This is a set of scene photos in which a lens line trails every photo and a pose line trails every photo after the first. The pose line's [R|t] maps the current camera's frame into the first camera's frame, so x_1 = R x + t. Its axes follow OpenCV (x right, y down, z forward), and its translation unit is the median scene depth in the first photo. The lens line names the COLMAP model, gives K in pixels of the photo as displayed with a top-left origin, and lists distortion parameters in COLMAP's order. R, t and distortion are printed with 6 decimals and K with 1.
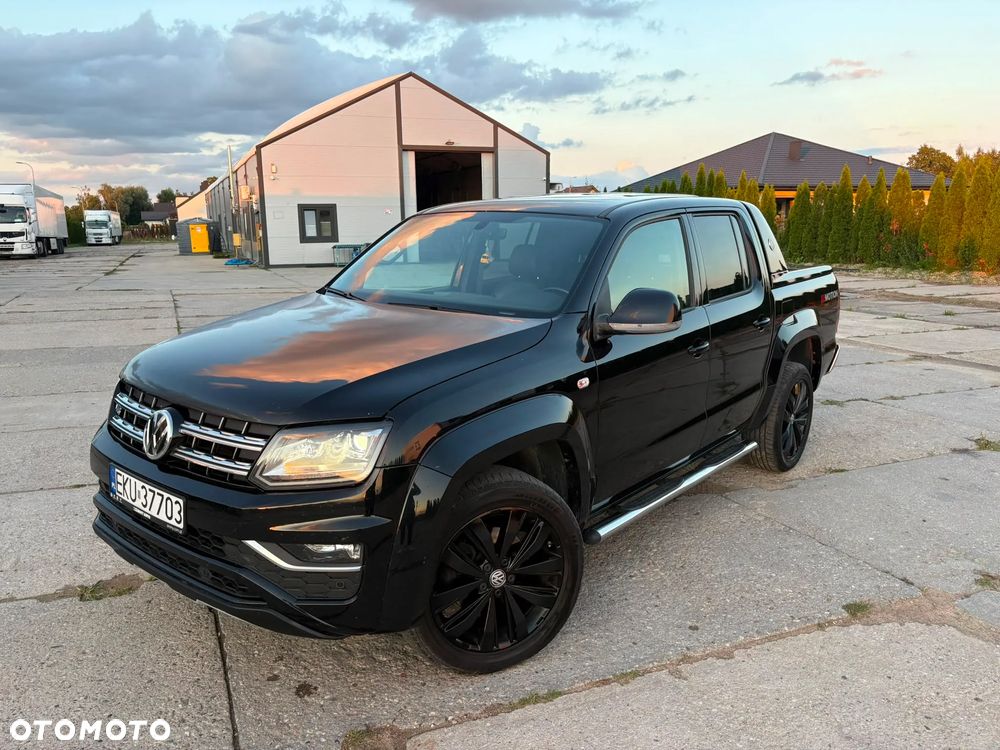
lens RADIAL K [[724.0, 0, 505.5], [0, 724.0, 373.8], [0, 0, 1]] dist [0.006450, 0.002604]
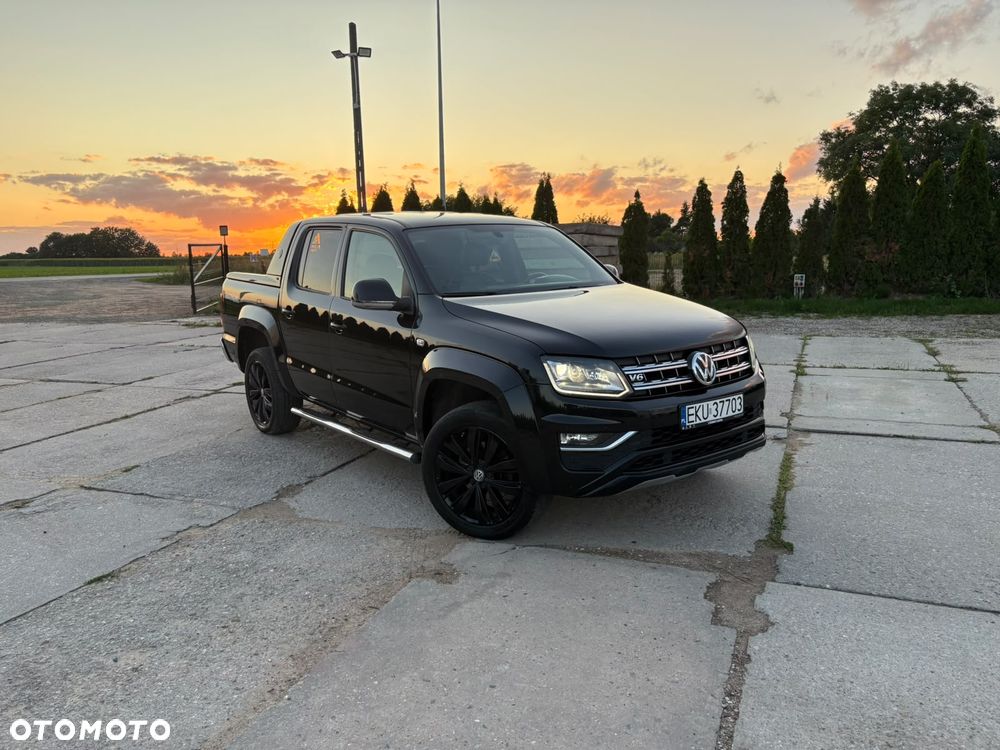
lens RADIAL K [[716.9, 0, 500.0], [0, 716.9, 375.0], [0, 0, 1]] dist [-0.000636, -0.005117]
pose [[0.267543, -0.194881, 0.943632, -1.909949], [0.223963, 0.965088, 0.135813, -0.189437], [-0.937156, 0.175003, 0.301849, 0.919910]]
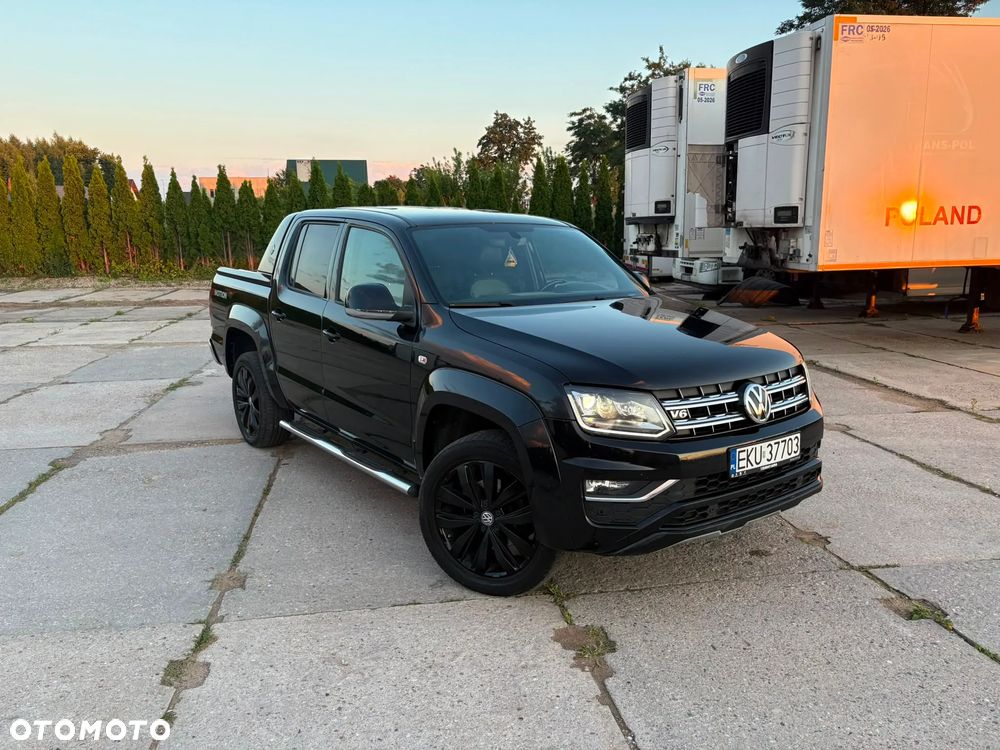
lens RADIAL K [[708.1, 0, 498.1], [0, 708.1, 380.9], [0, 0, 1]] dist [0.004708, 0.000752]
pose [[0.283449, -0.203443, 0.937159, -1.681986], [0.198304, 0.968551, 0.150280, -0.217953], [-0.938260, 0.143245, 0.314879, 0.995654]]
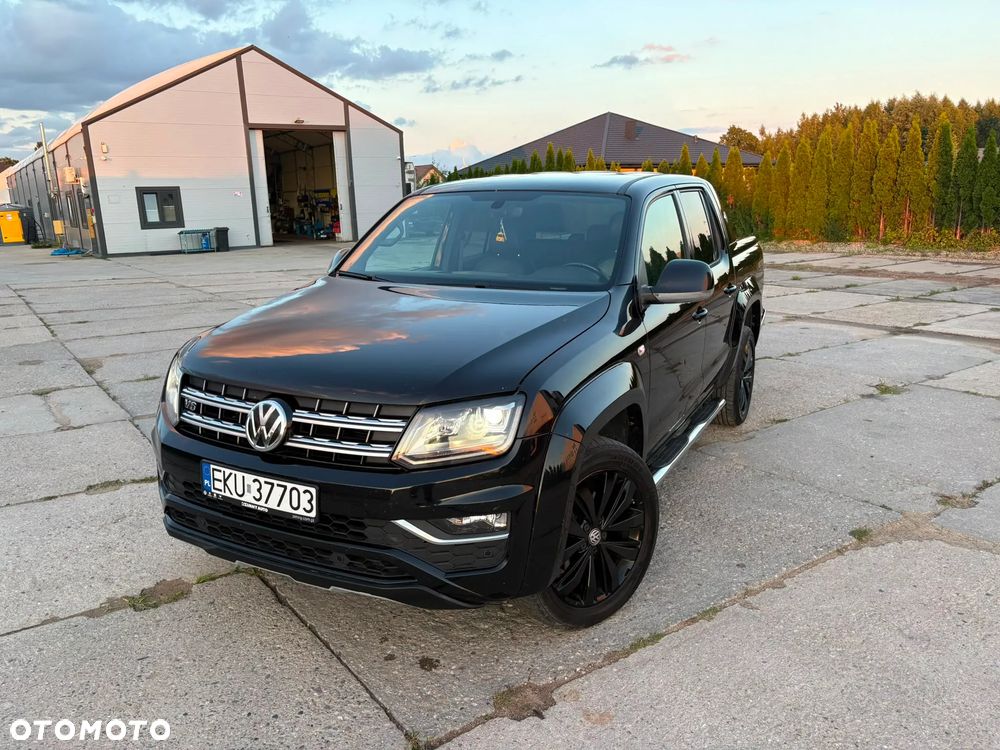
lens RADIAL K [[724.1, 0, 495.7], [0, 724.1, 367.0], [0, 0, 1]] dist [0.007601, 0.000751]
pose [[0.979827, -0.060756, 0.190390, -0.345290], [0.057339, 0.998080, 0.023410, -0.000078], [-0.191446, -0.012021, 0.981429, -0.015229]]
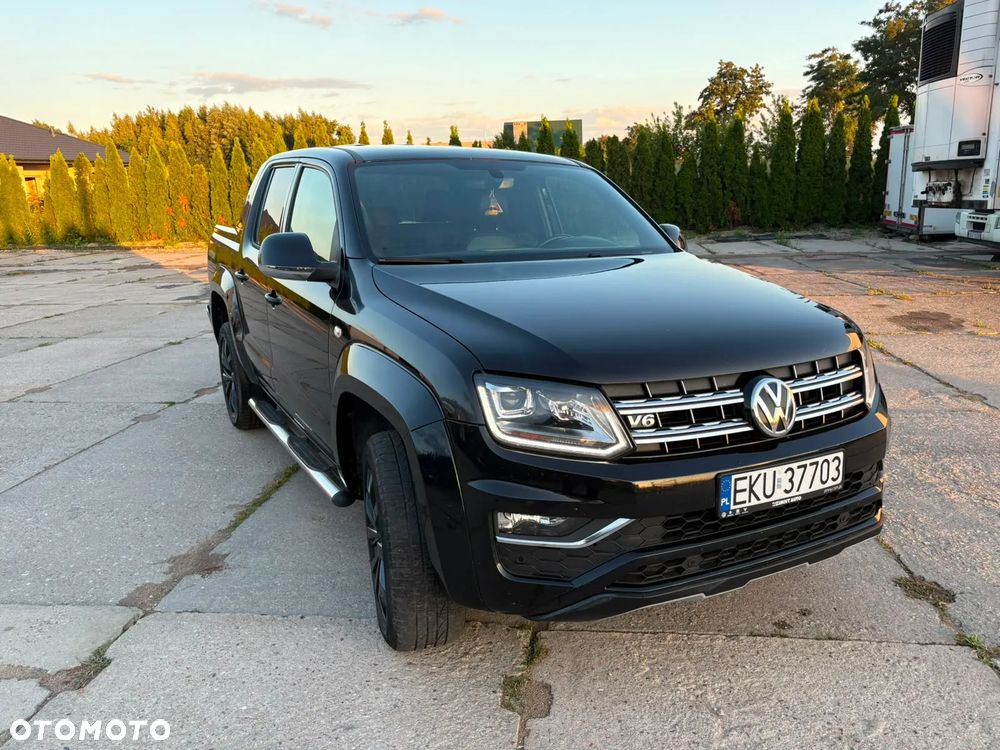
lens RADIAL K [[743.7, 0, 500.0], [0, 743.7, 375.0], [0, 0, 1]] dist [-0.055110, 0.001664]
pose [[0.421456, -0.218622, 0.880102, -1.312999], [0.195597, 0.969577, 0.147182, -0.135746], [-0.885504, 0.110114, 0.451396, 0.861866]]
